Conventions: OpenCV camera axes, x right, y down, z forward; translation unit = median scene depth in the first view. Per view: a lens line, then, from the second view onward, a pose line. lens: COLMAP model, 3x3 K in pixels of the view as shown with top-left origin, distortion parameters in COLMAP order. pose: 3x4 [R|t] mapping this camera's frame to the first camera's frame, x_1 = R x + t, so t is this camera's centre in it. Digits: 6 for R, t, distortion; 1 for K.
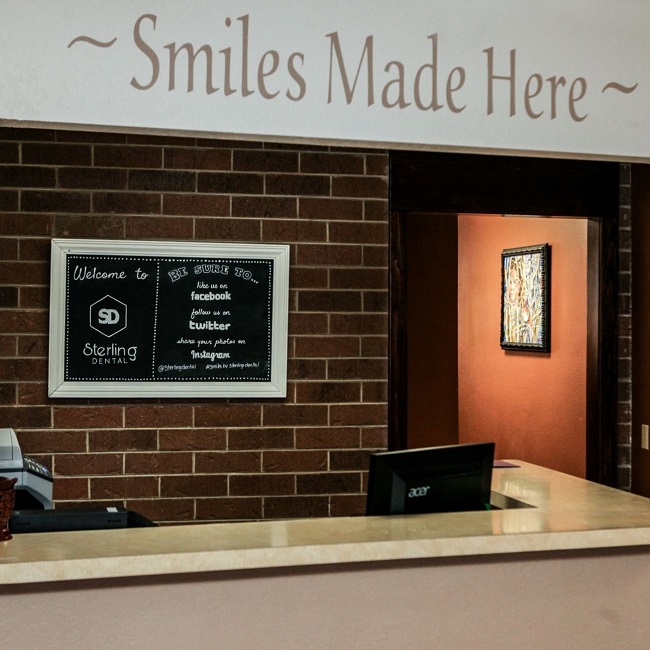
lens RADIAL K [[1271.6, 0, 325.0], [0, 1271.6, 324.0], [0, 0, 1]] dist [0.013769, 0.000000]
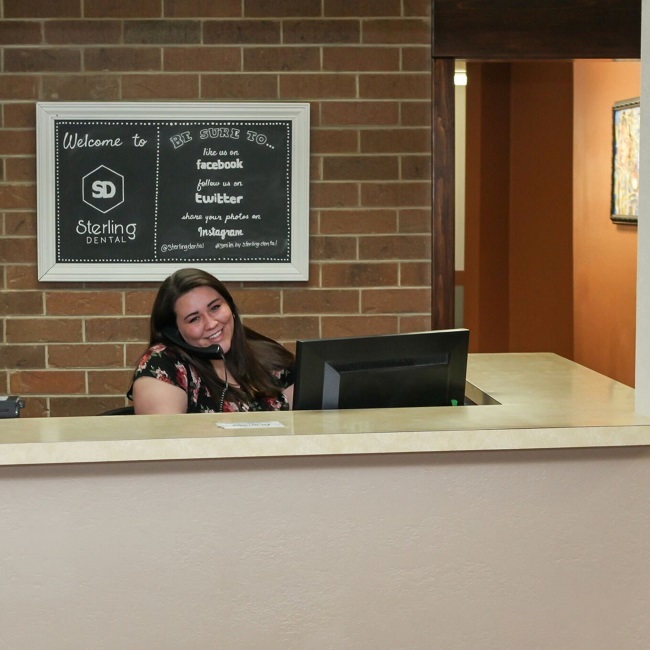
lens RADIAL K [[1532.1, 0, 325.0], [0, 1532.1, 325.8], [0, 0, 1]] dist [0.026114, 0.000000]
pose [[0.981875, 0.001940, -0.189520, 0.179704], [0.013097, 0.996863, 0.078057, 0.007137], [0.189077, -0.079124, 0.978769, -0.021189]]
